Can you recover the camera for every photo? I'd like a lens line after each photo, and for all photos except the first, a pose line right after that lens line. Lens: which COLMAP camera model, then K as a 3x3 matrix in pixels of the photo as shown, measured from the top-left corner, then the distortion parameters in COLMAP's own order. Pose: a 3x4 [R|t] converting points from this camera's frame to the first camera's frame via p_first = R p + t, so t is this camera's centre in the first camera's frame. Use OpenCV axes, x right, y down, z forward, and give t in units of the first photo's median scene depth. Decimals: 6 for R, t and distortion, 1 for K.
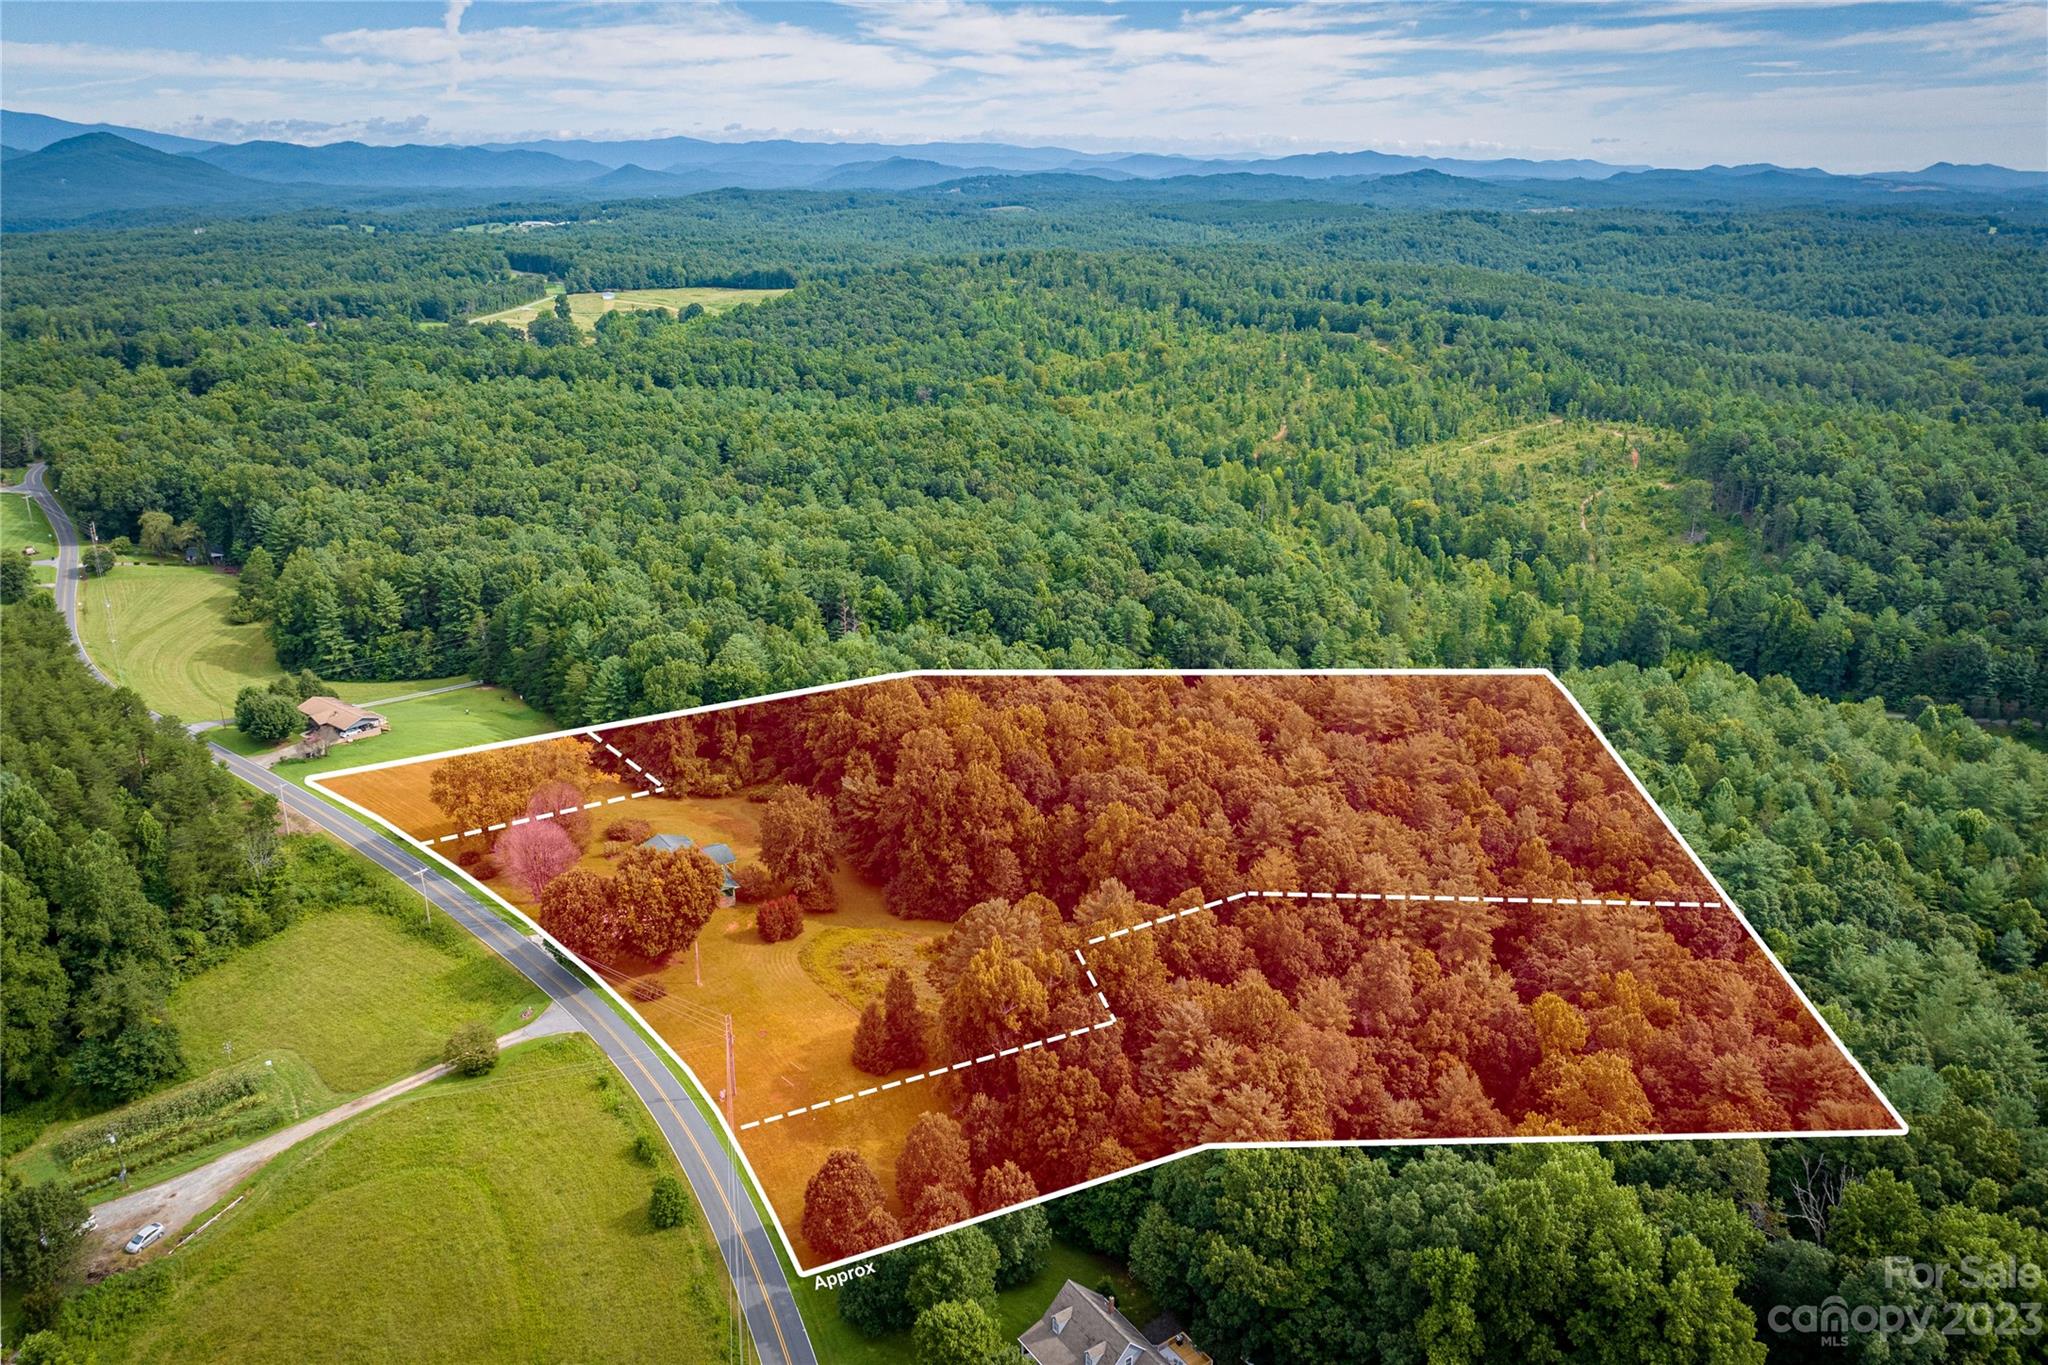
lens RADIAL K [[1424.2, 0, 1013.9], [0, 1424.2, 649.7], [0, 0, 1]] dist [-0.074765, 0.034148]
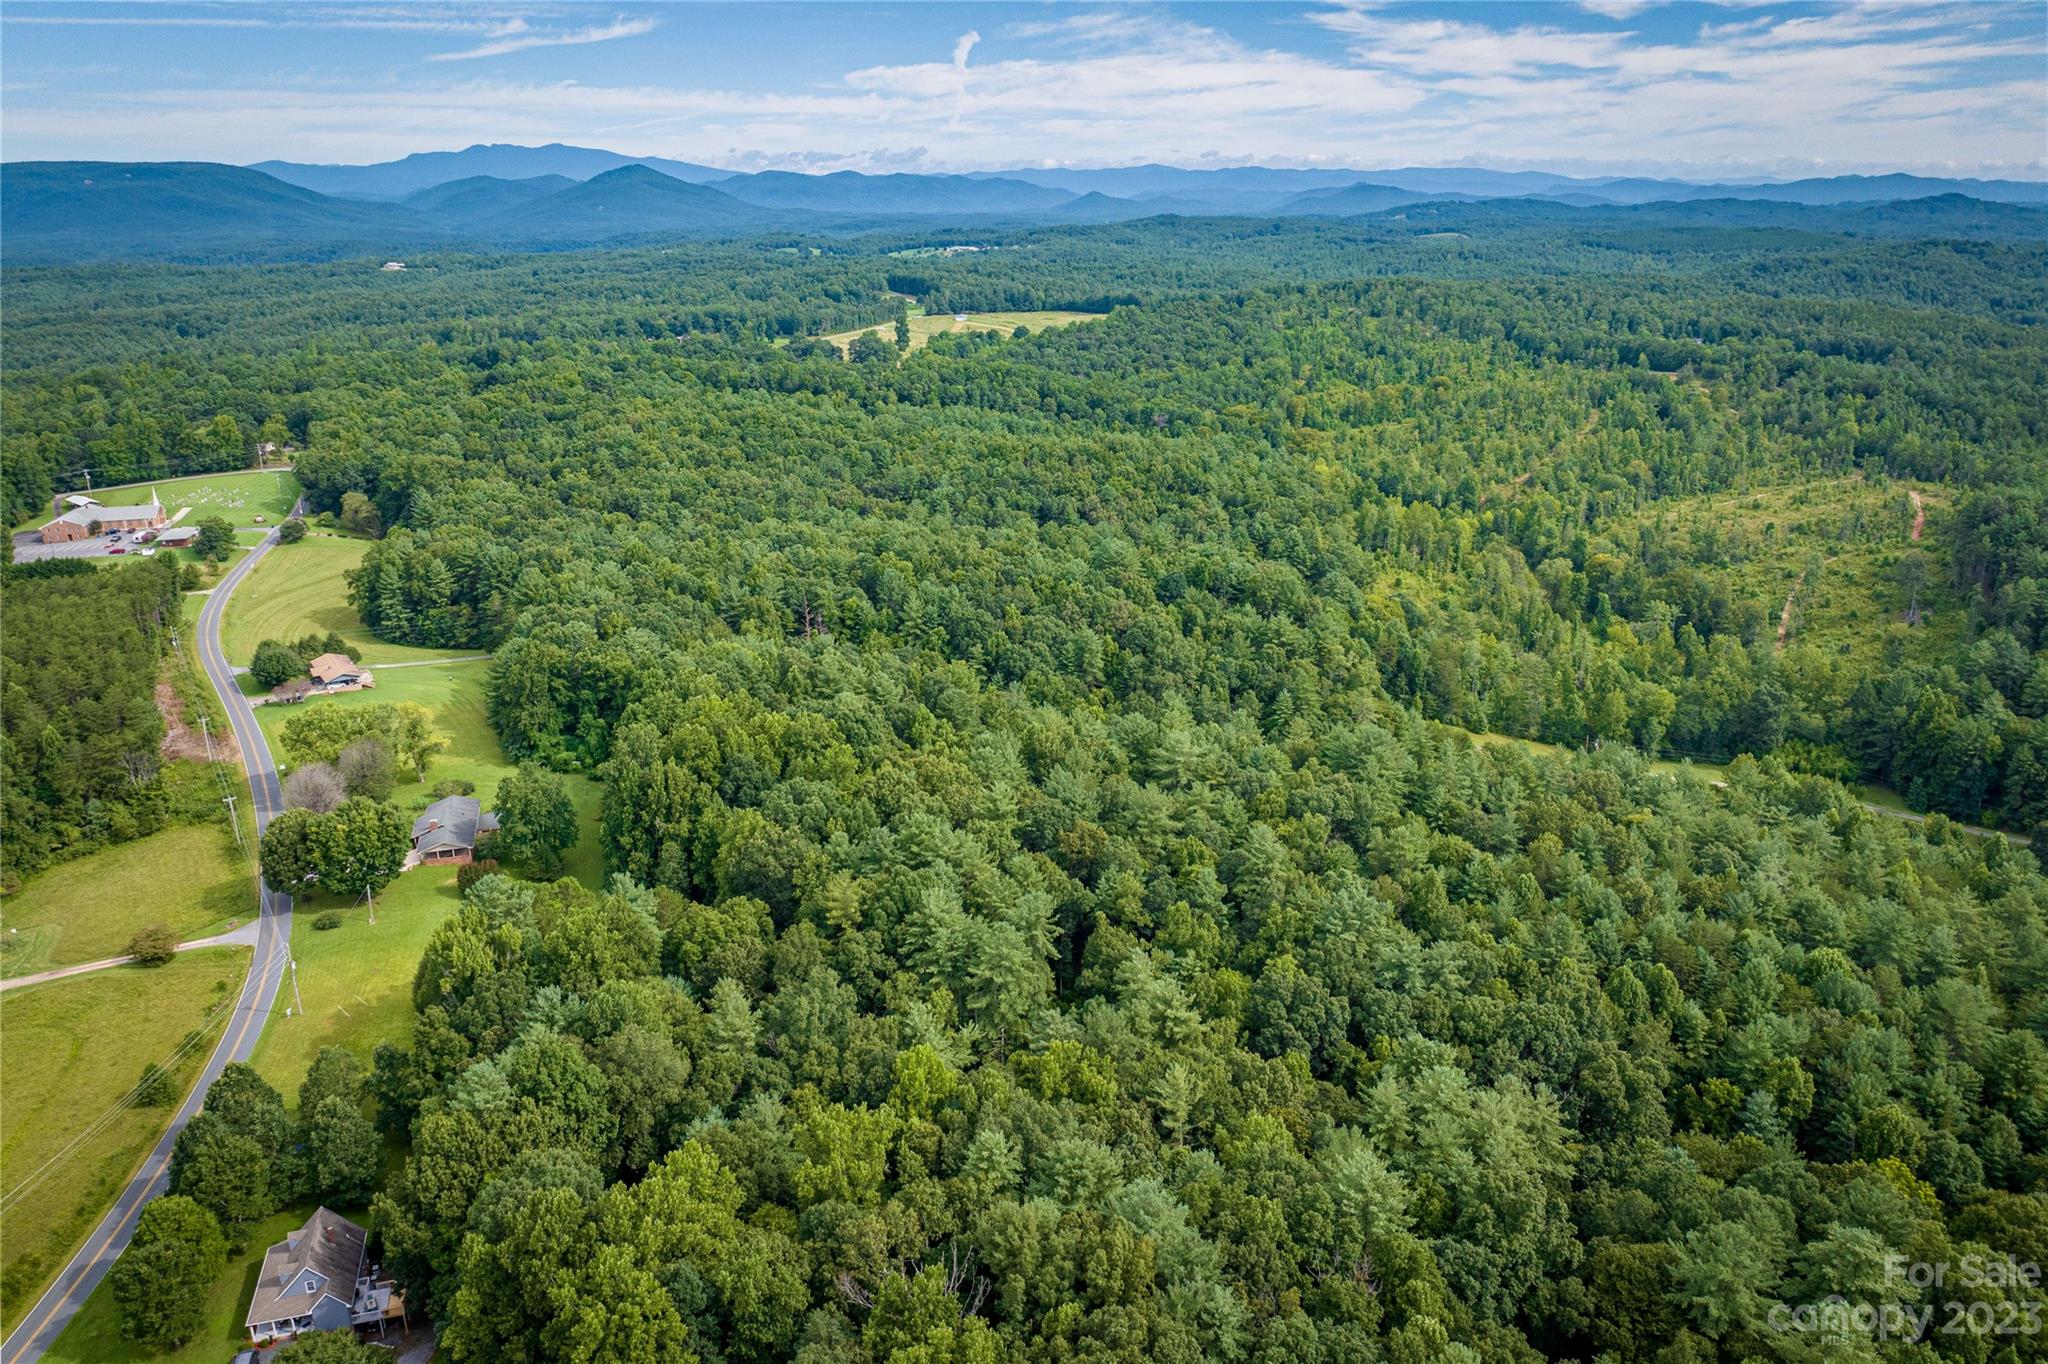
lens RADIAL K [[1413.2, 0, 1024.0], [0, 1413.2, 682.0], [0, 0, 1]] dist [-0.062897, 0.025811]
pose [[0.950388, 0.089233, -0.297993, 0.088994], [-0.087704, 0.995974, 0.018527, -0.003379], [0.298447, 0.008527, 0.954388, 0.013209]]
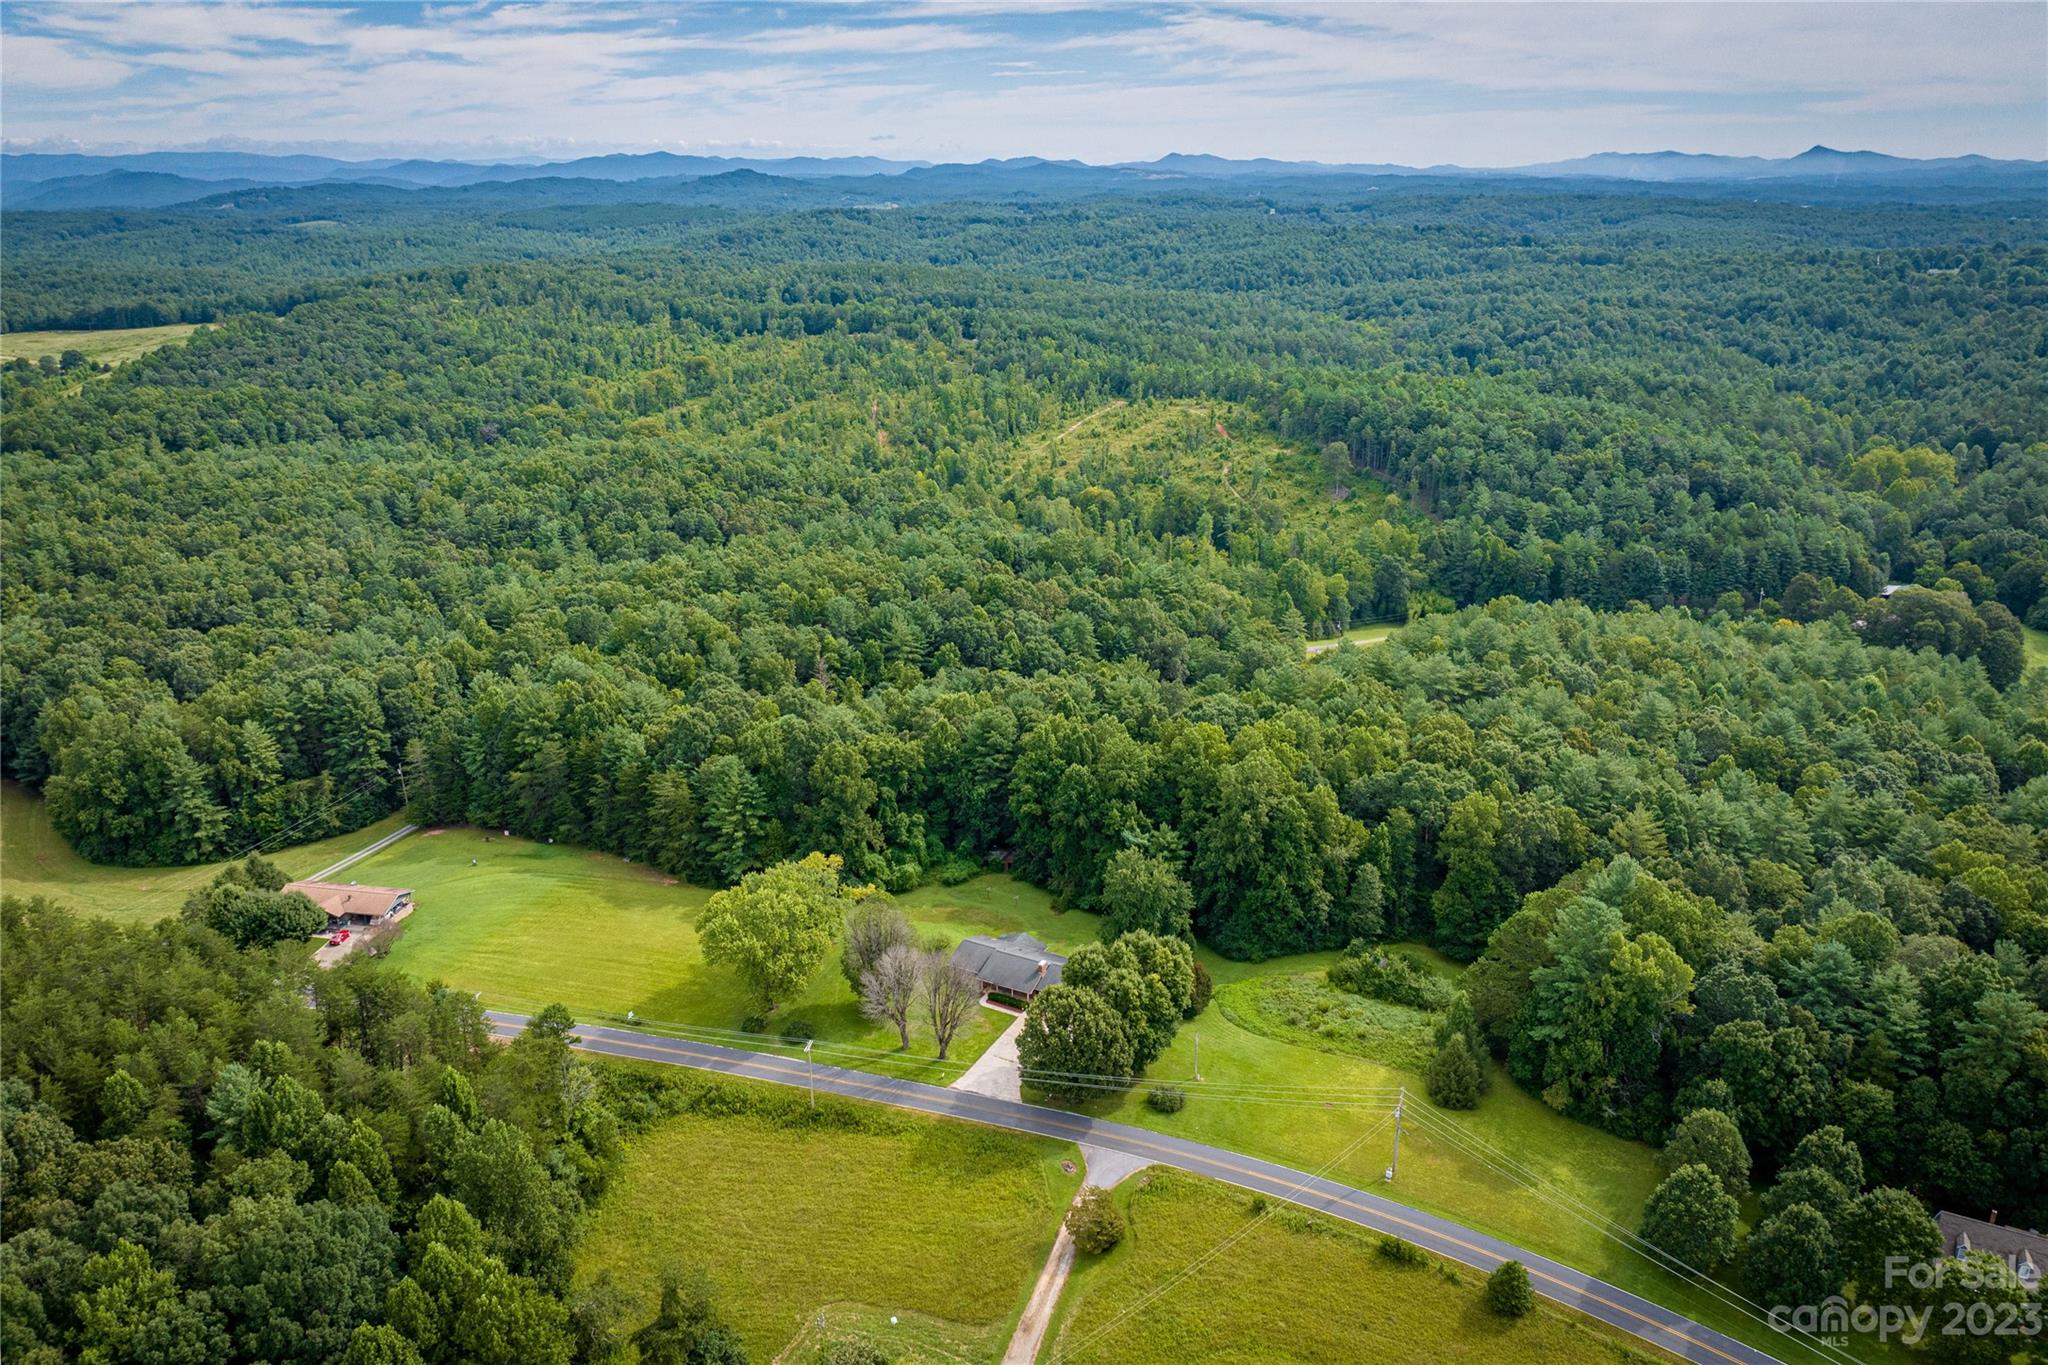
lens RADIAL K [[1457.3, 0, 1024.0], [0, 1457.3, 682.5], [0, 0, 1]] dist [-0.086398, 0.043851]
pose [[0.886232, -0.158800, 0.435173, -0.102687], [0.153133, 0.987023, 0.048322, -0.010798], [-0.437199, 0.023815, 0.899049, 0.033164]]
